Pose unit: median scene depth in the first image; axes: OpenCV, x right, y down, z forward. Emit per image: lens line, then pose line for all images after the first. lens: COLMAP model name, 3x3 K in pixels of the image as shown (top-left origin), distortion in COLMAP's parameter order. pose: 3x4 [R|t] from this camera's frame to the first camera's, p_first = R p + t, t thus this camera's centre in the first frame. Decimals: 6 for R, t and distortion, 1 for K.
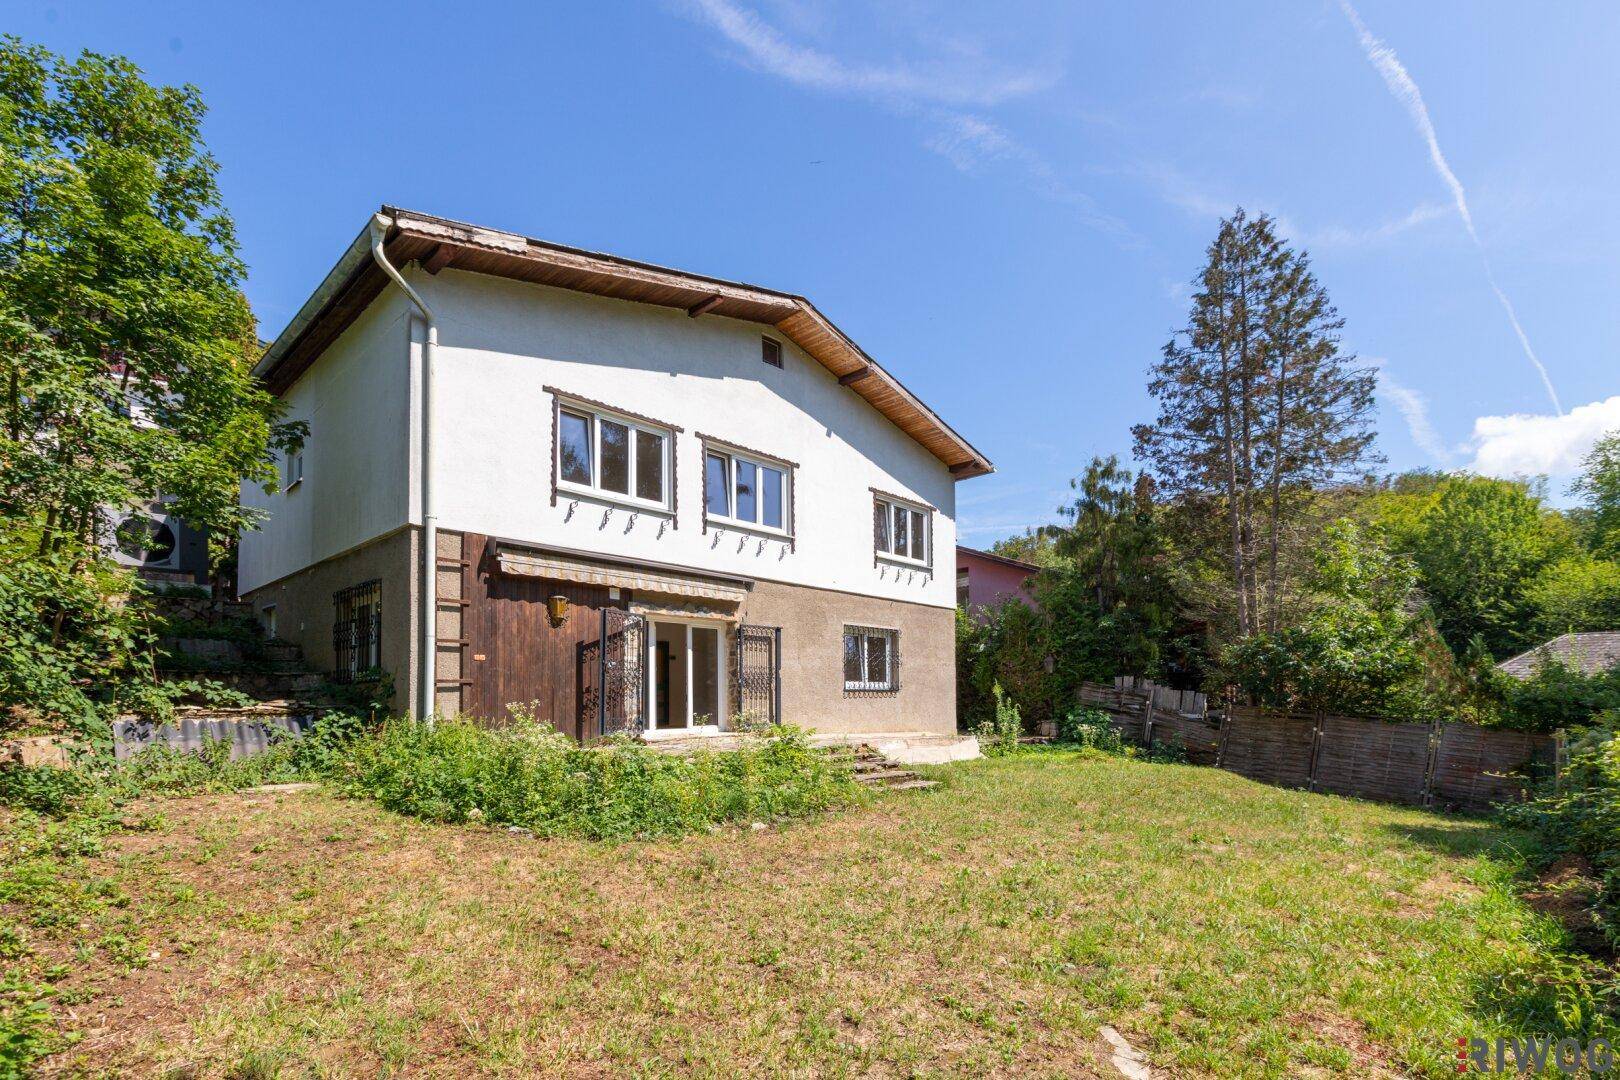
lens RADIAL K [[733.5, 0, 777.2], [0, 733.5, 678.8], [0, 0, 1]] dist [0.002587, -0.001918]
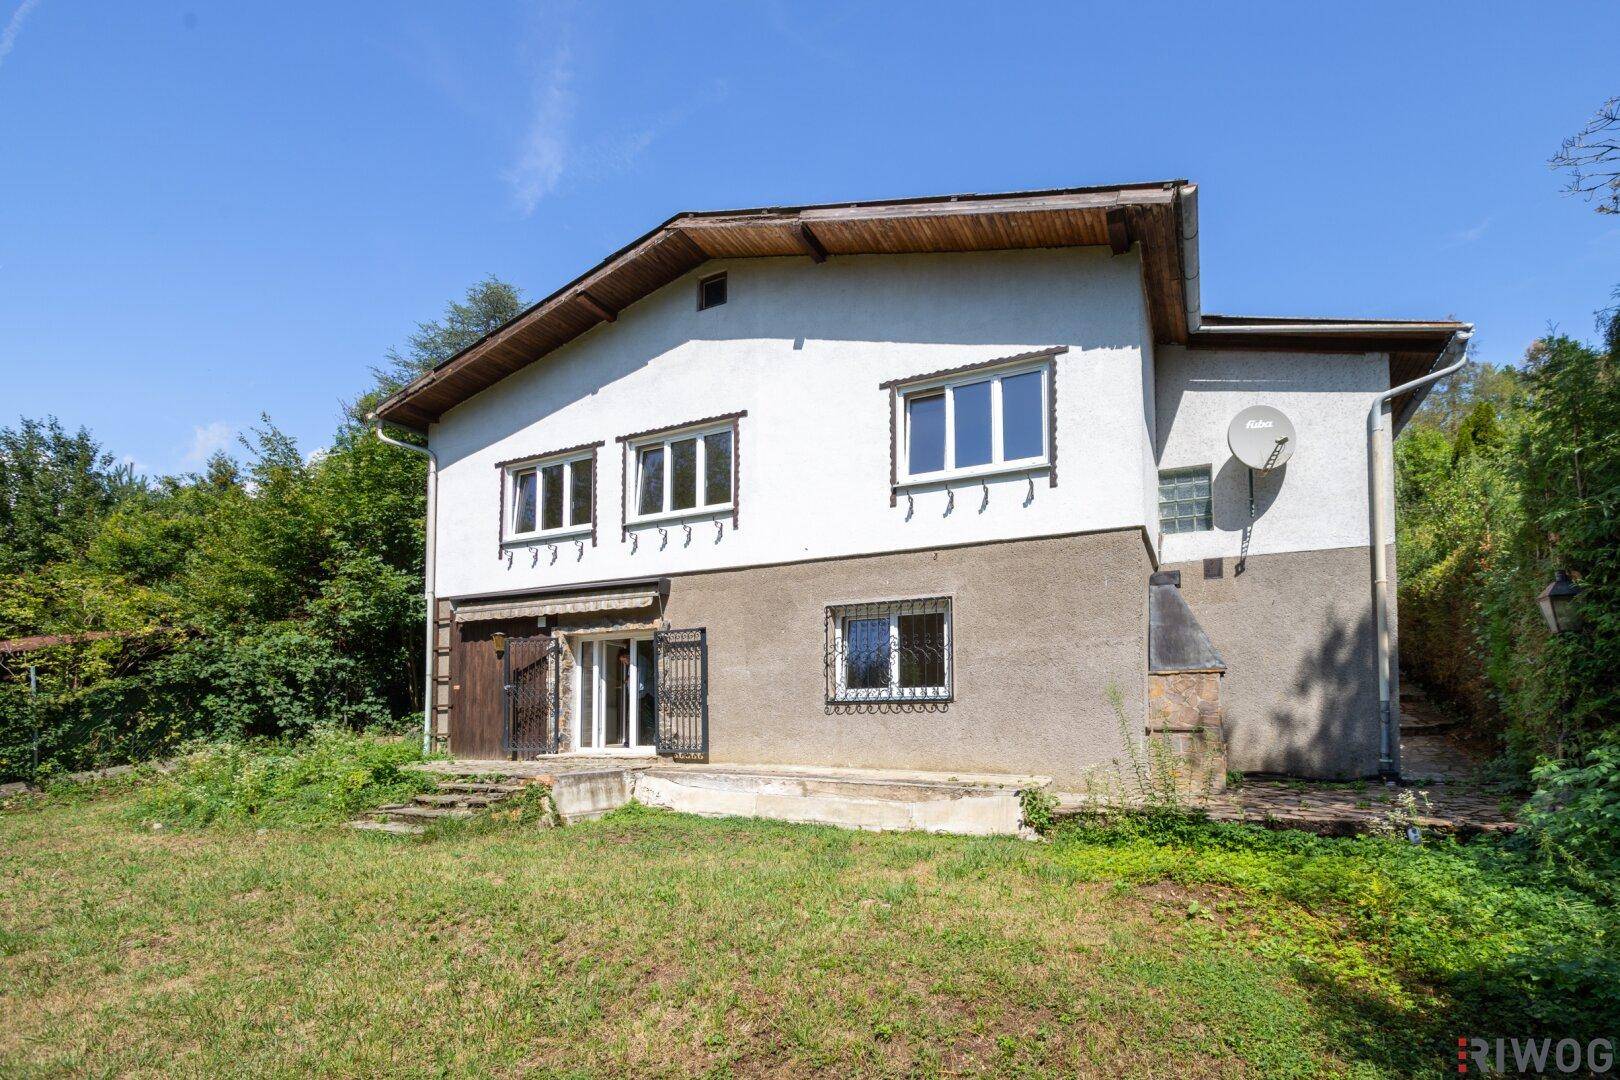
lens RADIAL K [[761.2, 0, 842.4], [0, 761.2, 679.3], [0, 0, 1]] dist [0.003449, 0.000967]
pose [[0.360938, -0.040389, -0.931715, 0.878400], [0.036876, 0.998898, -0.029016, 0.017256], [0.931860, -0.023885, 0.362030, 0.878657]]
